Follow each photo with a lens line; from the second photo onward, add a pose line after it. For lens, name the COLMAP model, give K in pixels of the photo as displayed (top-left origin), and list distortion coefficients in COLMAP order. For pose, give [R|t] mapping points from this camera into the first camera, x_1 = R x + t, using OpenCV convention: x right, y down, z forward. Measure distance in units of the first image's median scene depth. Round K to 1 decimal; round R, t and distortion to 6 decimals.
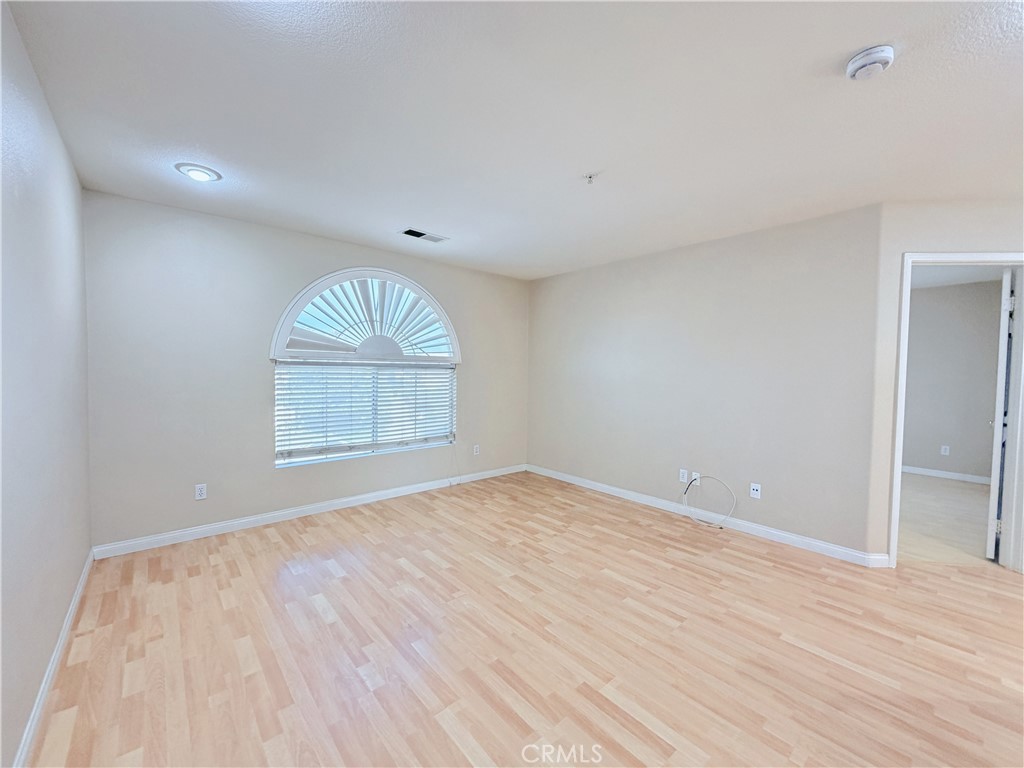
lens RADIAL K [[410.1, 0, 512.0], [0, 410.1, 384.0], [0, 0, 1]] dist [-0.000449, 0.000198]
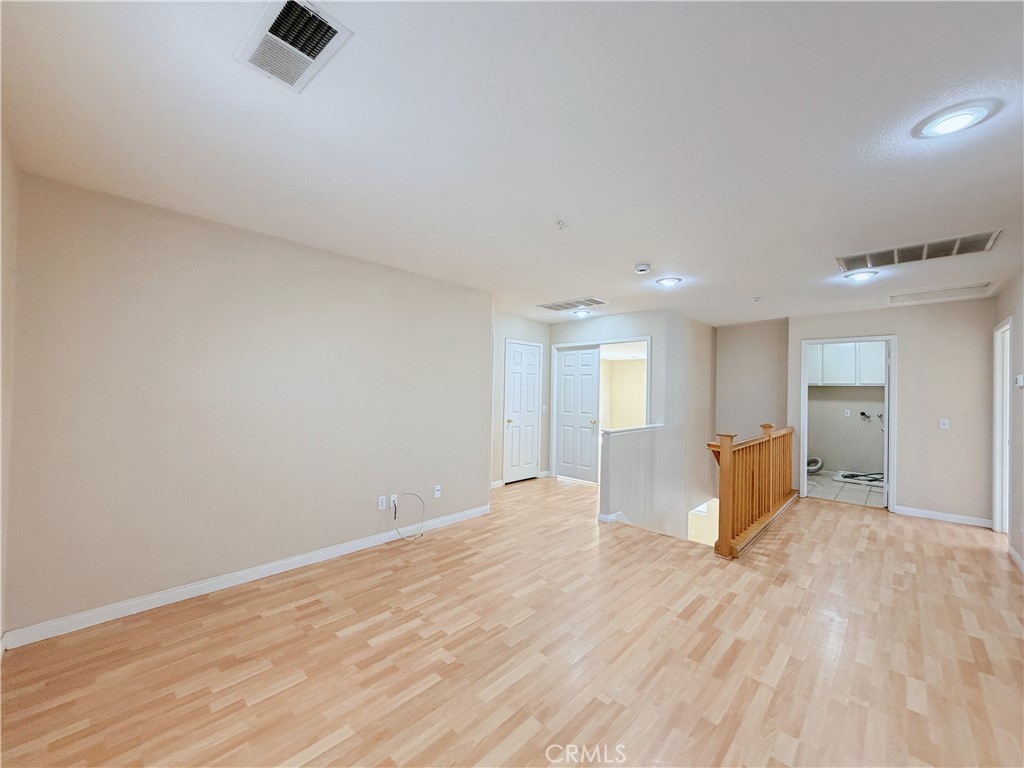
lens RADIAL K [[410.1, 0, 512.0], [0, 410.1, 384.0], [0, 0, 1]] dist [-0.000449, 0.000198]
pose [[-0.091001, -0.004185, 0.995842, -0.632467], [0.014008, 0.999887, 0.005482, -0.059330], [-0.995752, 0.014449, -0.090932, 0.887988]]
